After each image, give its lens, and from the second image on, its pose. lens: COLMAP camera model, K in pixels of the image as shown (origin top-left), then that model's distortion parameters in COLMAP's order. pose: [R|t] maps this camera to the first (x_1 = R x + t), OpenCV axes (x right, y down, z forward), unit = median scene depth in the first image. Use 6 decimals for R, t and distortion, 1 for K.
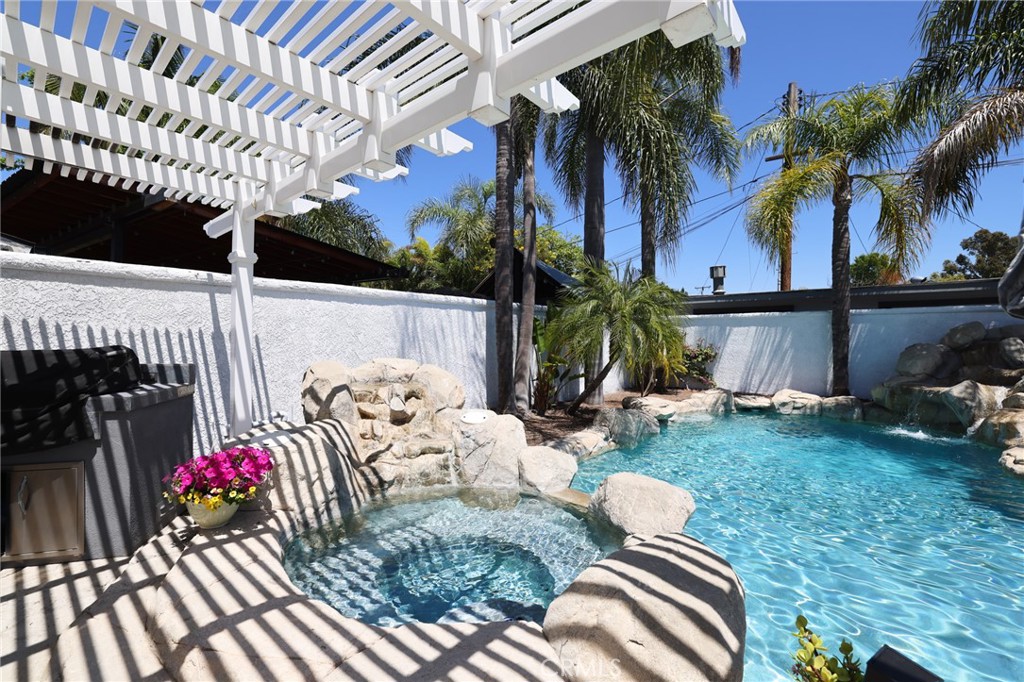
lens RADIAL K [[439.8, 0, 506.6], [0, 439.8, 342.5], [0, 0, 1]] dist [-0.034118, 0.012982]
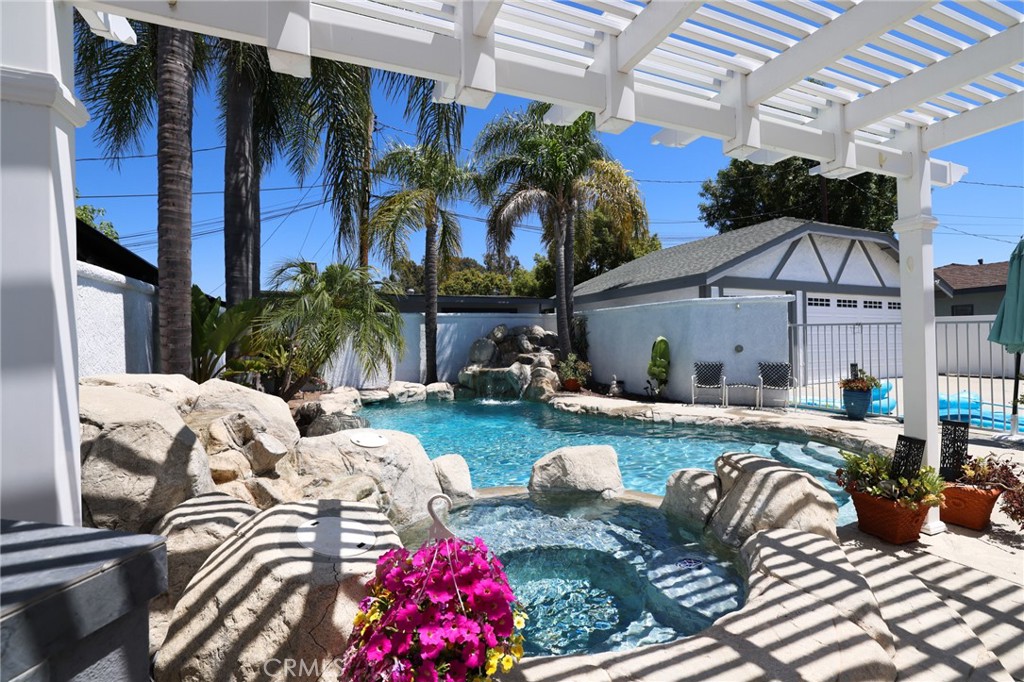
lens RADIAL K [[461.5, 0, 515.3], [0, 461.5, 343.4], [0, 0, 1]] dist [-0.045326, 0.021438]
pose [[0.454493, -0.019833, 0.890530, -0.318919], [0.020096, 0.999726, 0.012009, 0.001614], [-0.890524, 0.012438, 0.454767, 0.205960]]
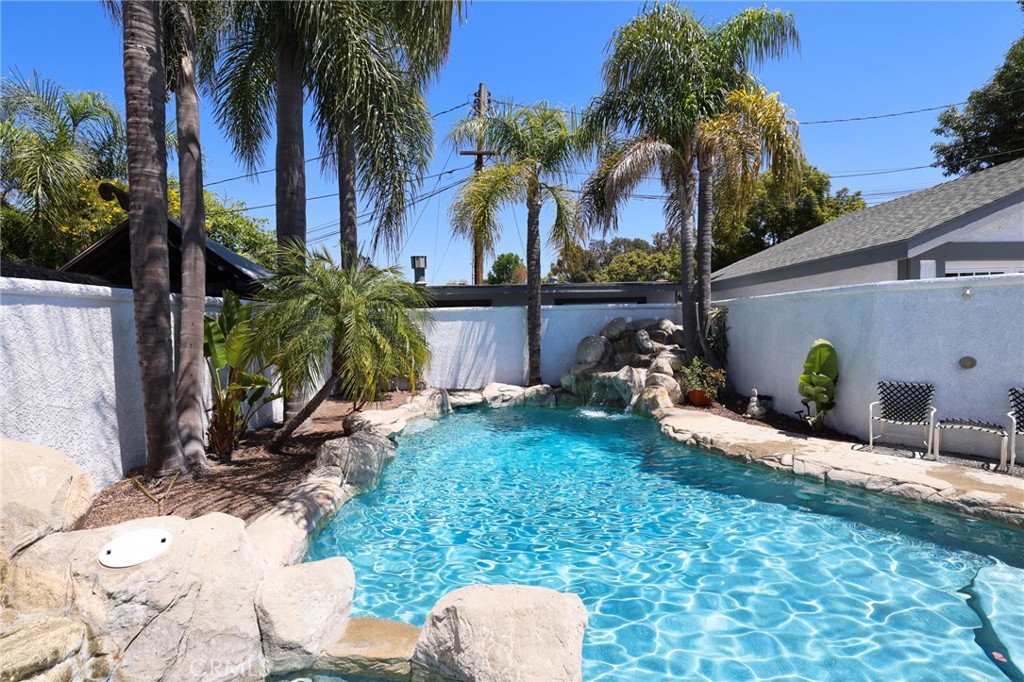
lens RADIAL K [[461.5, 0, 515.3], [0, 461.5, 343.4], [0, 0, 1]] dist [-0.045326, 0.021438]
pose [[0.747418, -0.044155, 0.662885, -0.039528], [0.025237, 0.998956, 0.038086, -0.028445], [-0.663875, -0.011737, 0.747752, 0.176467]]
